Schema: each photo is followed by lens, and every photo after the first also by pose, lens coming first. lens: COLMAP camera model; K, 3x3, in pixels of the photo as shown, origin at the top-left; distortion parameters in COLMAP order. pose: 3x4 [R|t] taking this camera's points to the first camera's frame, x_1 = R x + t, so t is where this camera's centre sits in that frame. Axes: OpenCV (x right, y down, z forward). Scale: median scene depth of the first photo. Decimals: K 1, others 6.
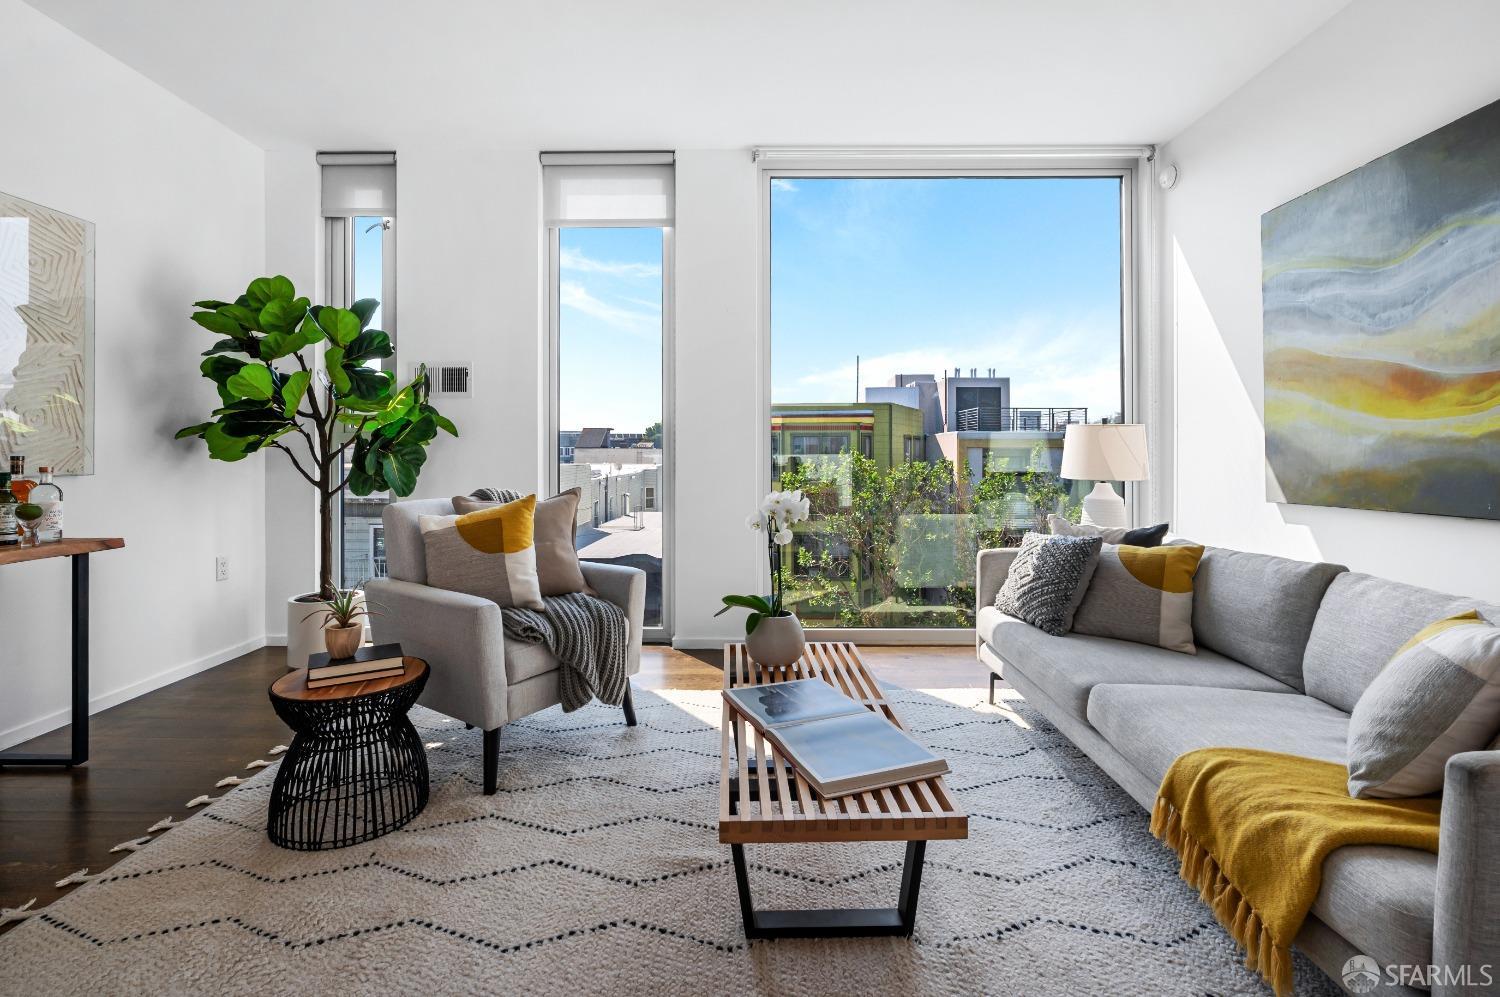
lens RADIAL K [[709.7, 0, 774.0], [0, 709.7, 458.1], [0, 0, 1]] dist [-0.001398, -0.000716]
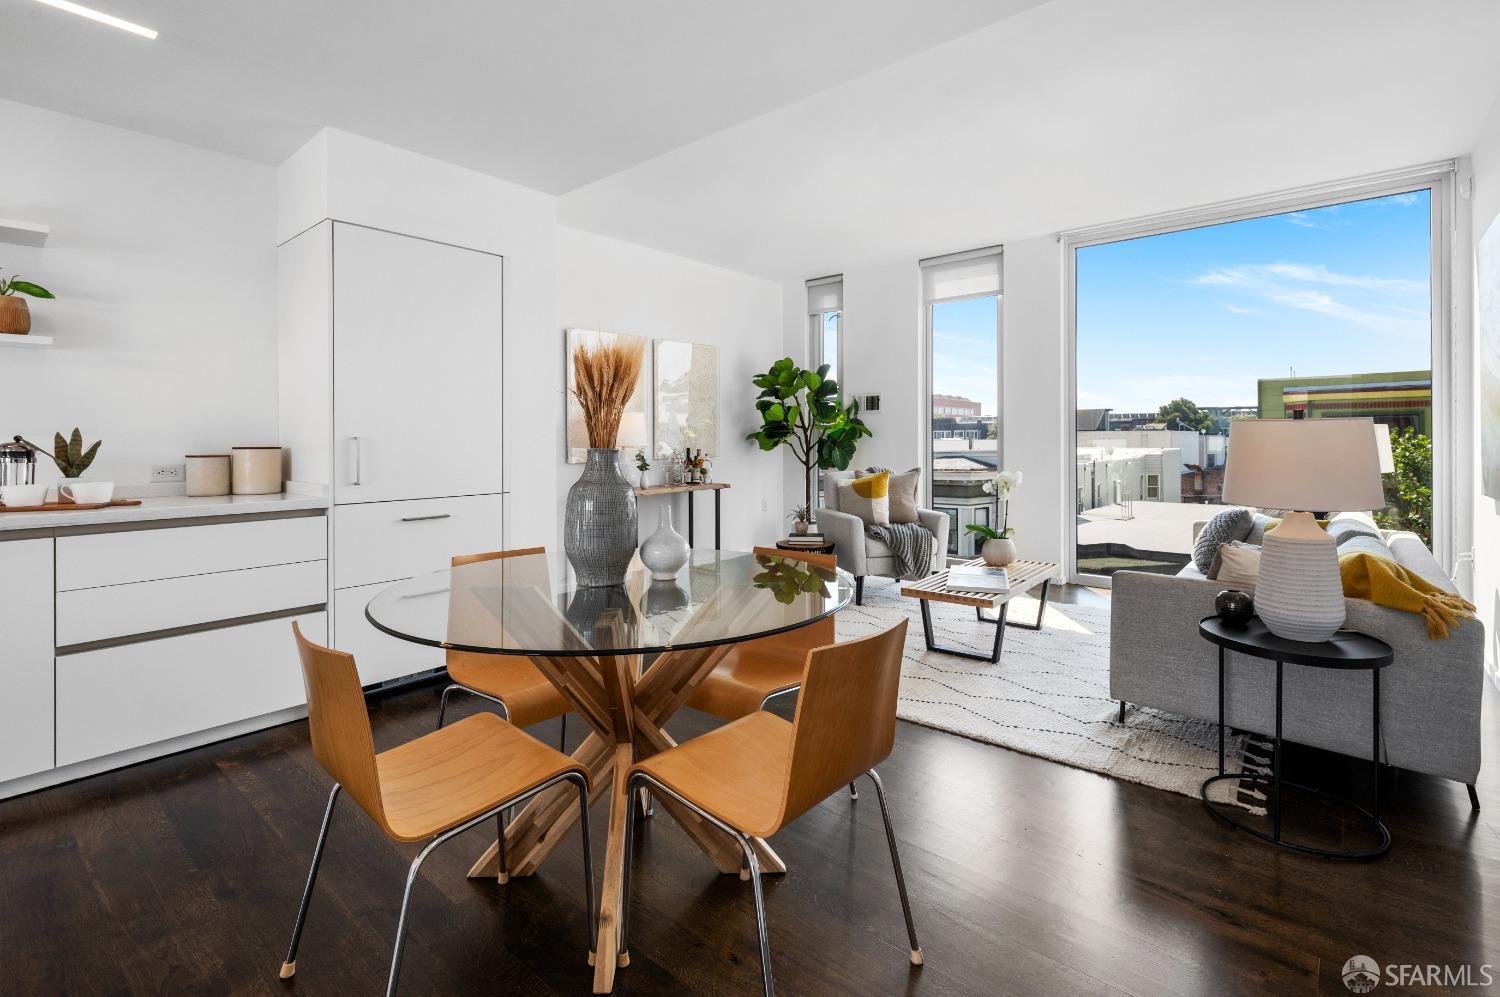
lens RADIAL K [[709.7, 0, 721.2], [0, 709.7, 437.0], [0, 0, 1]] dist [-0.001398, -0.000716]
pose [[0.744208, -0.004678, -0.667931, 0.474540], [0.000698, 0.999980, -0.006226, -0.021394], [0.667947, 0.004167, 0.744197, -0.579378]]
